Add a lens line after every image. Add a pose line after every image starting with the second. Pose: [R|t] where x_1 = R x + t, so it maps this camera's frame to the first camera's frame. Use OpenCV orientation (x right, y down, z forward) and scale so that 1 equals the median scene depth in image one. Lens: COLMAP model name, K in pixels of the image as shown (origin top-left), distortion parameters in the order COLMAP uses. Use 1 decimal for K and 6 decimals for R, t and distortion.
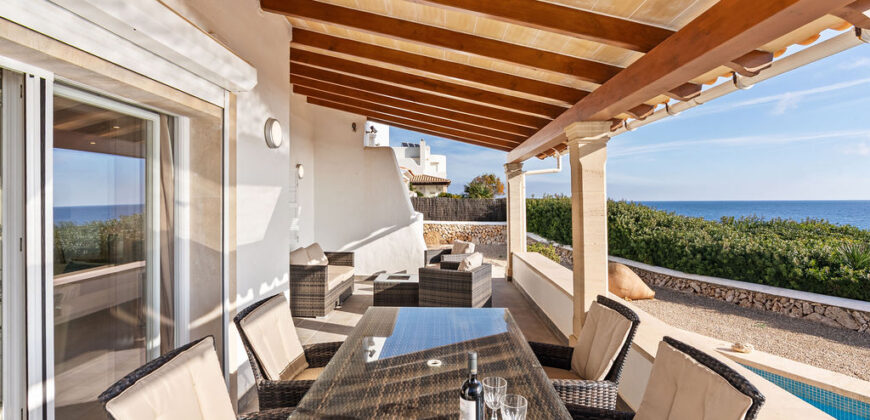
lens RADIAL K [[396.7, 0, 434.2], [0, 396.7, 203.7], [0, 0, 1]] dist [-0.008221, 0.001254]
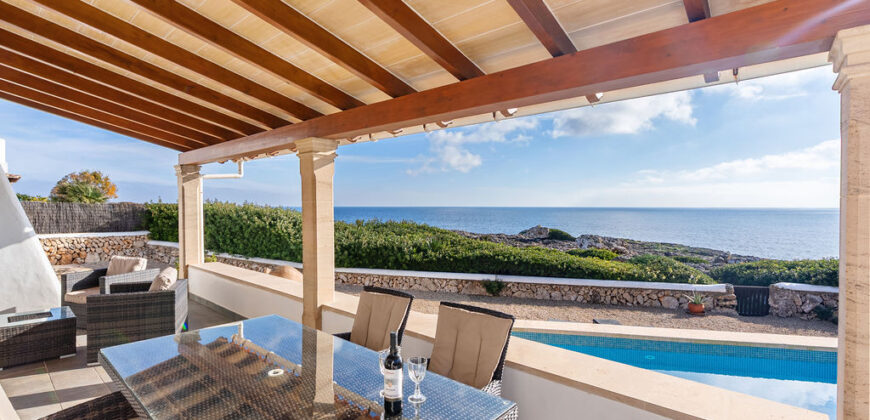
lens RADIAL K [[392.0, 0, 431.9], [0, 392.0, 212.5], [0, 0, 1]] dist [-0.010181, 0.000172]
pose [[0.642258, -0.005711, 0.766467, -0.109718], [-0.000546, 0.999969, 0.007908, -0.001989], [-0.766488, -0.005497, 0.642235, 0.015377]]
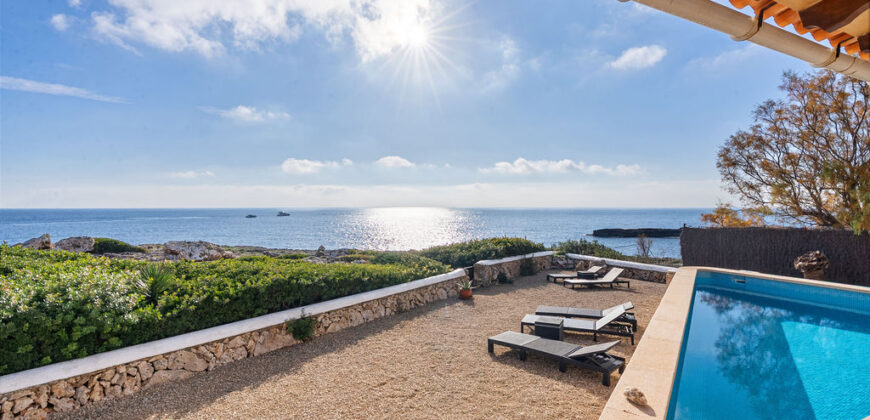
lens RADIAL K [[396.7, 0, 434.2], [0, 396.7, 203.7], [0, 0, 1]] dist [-0.008221, 0.001254]
pose [[-0.457962, 0.013398, 0.888871, 0.144412], [0.010423, 0.999899, -0.009701, 0.003486], [-0.888910, 0.004822, -0.458056, 0.840999]]
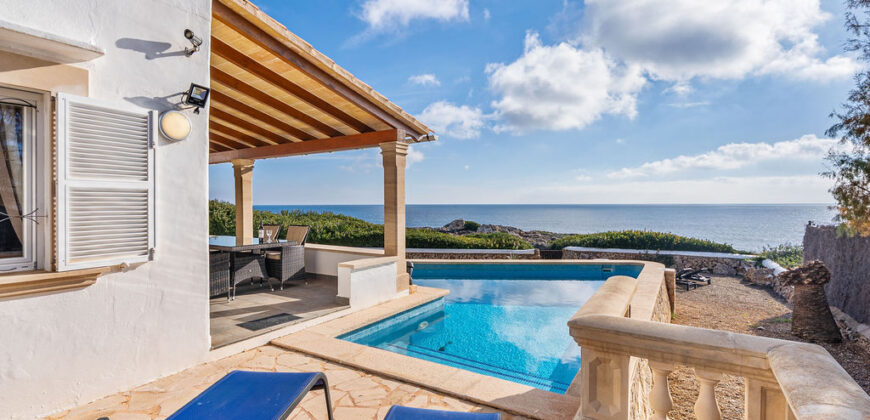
lens RADIAL K [[396.7, 0, 434.2], [0, 396.7, 203.7], [0, 0, 1]] dist [-0.008221, 0.001254]
pose [[0.522374, 0.004164, 0.852706, -0.411283], [0.005493, 0.999951, -0.008248, 0.032093], [-0.852699, 0.008993, 0.522326, -0.467797]]
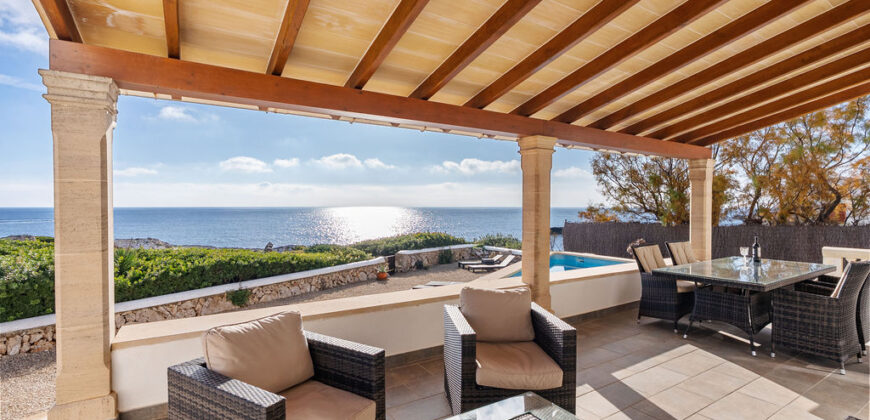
lens RADIAL K [[396.7, 0, 434.2], [0, 396.7, 203.7], [0, 0, 1]] dist [-0.008221, 0.001254]
pose [[-0.545708, 0.011246, 0.837900, -0.208450], [0.009125, 0.999930, -0.007478, 0.008418], [-0.837926, 0.003565, -0.545773, 0.853586]]
